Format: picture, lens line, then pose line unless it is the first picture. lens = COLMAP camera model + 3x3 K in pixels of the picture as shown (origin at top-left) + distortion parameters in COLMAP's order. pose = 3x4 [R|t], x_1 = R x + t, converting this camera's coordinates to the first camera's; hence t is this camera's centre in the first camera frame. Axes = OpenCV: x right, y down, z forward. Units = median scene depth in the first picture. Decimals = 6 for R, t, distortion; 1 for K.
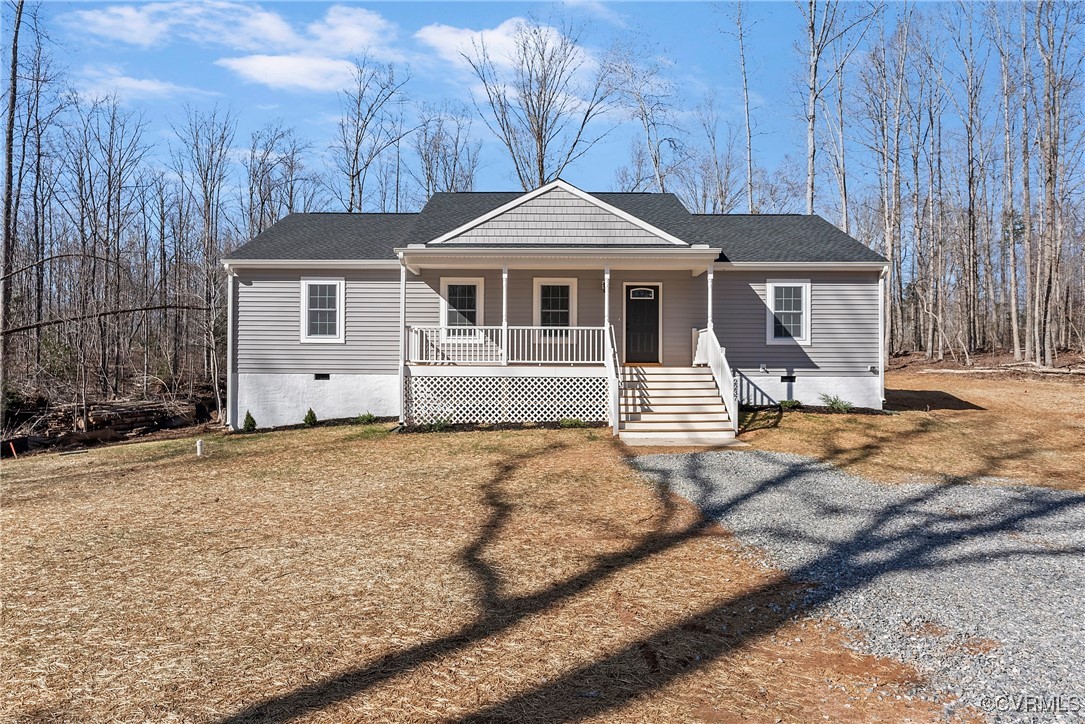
lens RADIAL K [[693.3, 0, 538.7], [0, 693.3, 360.3], [0, 0, 1]] dist [-0.006533, -0.001408]
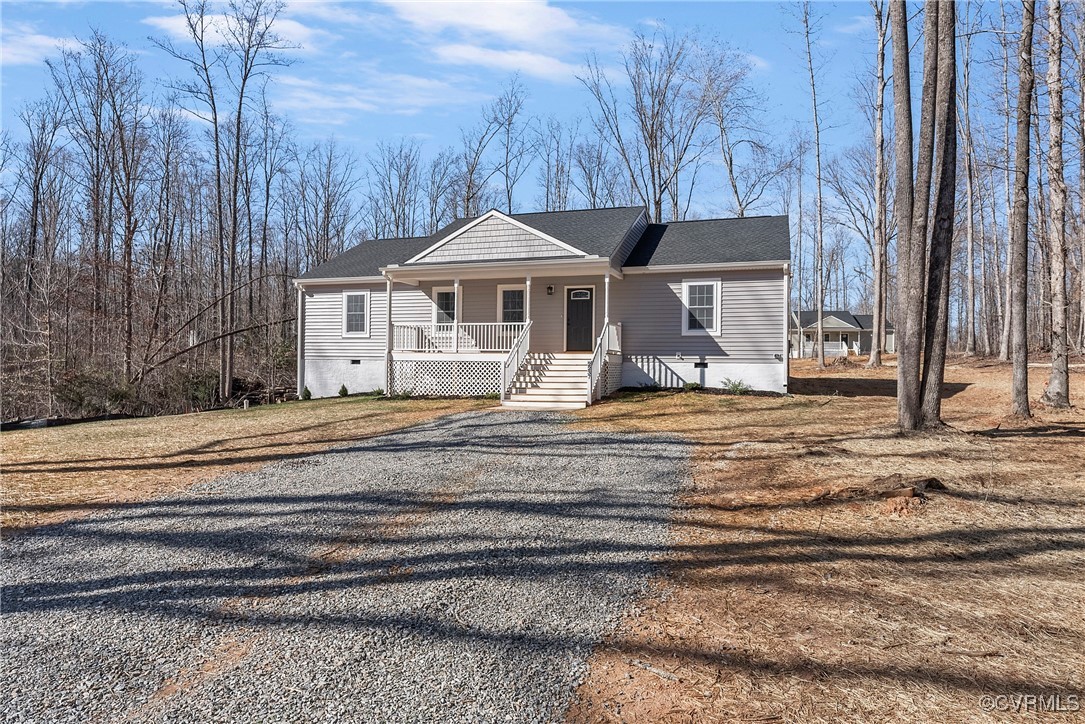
lens RADIAL K [[693.3, 0, 535.2], [0, 693.3, 363.6], [0, 0, 1]] dist [-0.006533, -0.001408]
pose [[0.943797, 0.003885, -0.330503, 0.481773], [-0.001317, 0.999967, 0.007994, 0.015599], [0.330524, -0.007109, 0.943771, -0.183313]]
